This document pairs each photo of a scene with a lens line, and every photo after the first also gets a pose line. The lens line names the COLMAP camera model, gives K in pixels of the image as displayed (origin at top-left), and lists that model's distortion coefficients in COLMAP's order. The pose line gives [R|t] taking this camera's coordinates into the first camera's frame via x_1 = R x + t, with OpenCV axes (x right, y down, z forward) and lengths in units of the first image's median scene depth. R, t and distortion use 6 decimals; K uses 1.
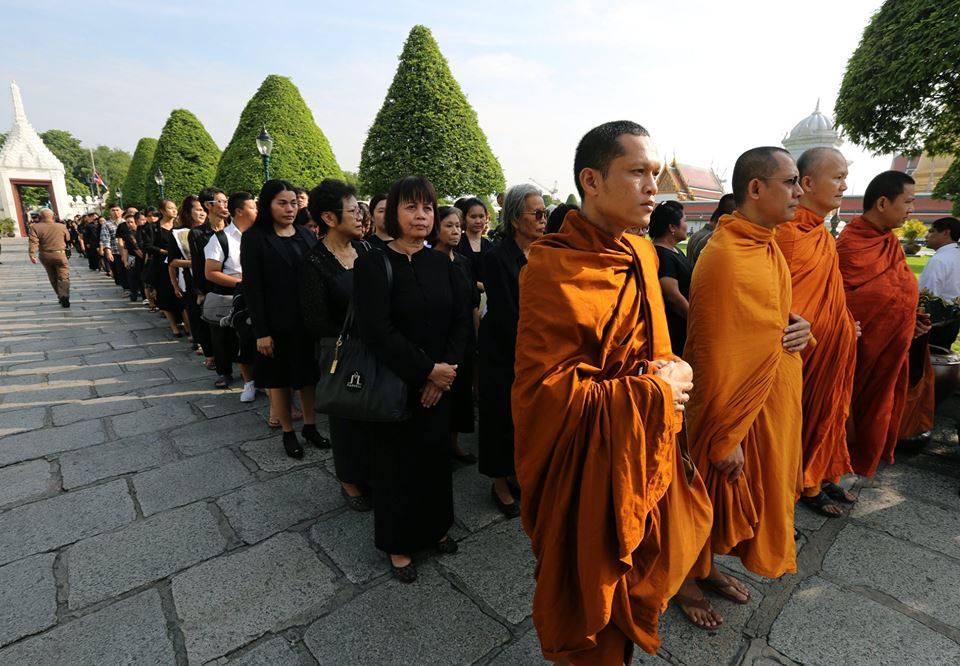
lens RADIAL K [[404.2, 0, 480.0], [0, 404.2, 333.0], [0, 0, 1]] dist [-0.014737, 0.000057]
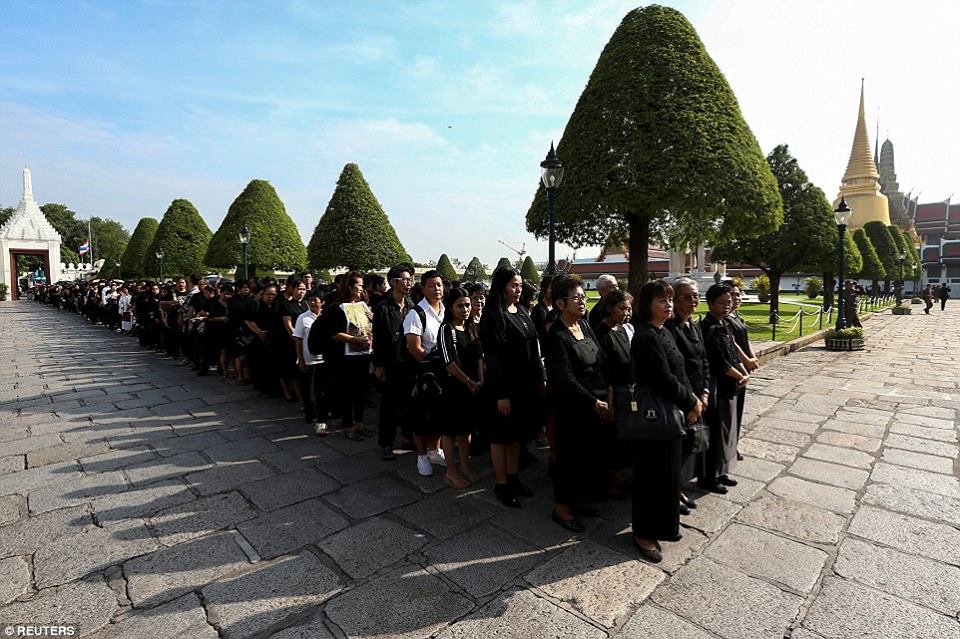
lens RADIAL K [[450.5, 0, 480.0], [0, 450.5, 319.5], [0, 0, 1]] dist [-0.000661, -0.000297]
pose [[0.999845, -0.017430, 0.002493, 0.177211], [0.017596, 0.984165, -0.176377, 0.075558], [0.000620, 0.176393, 0.984320, -0.320892]]
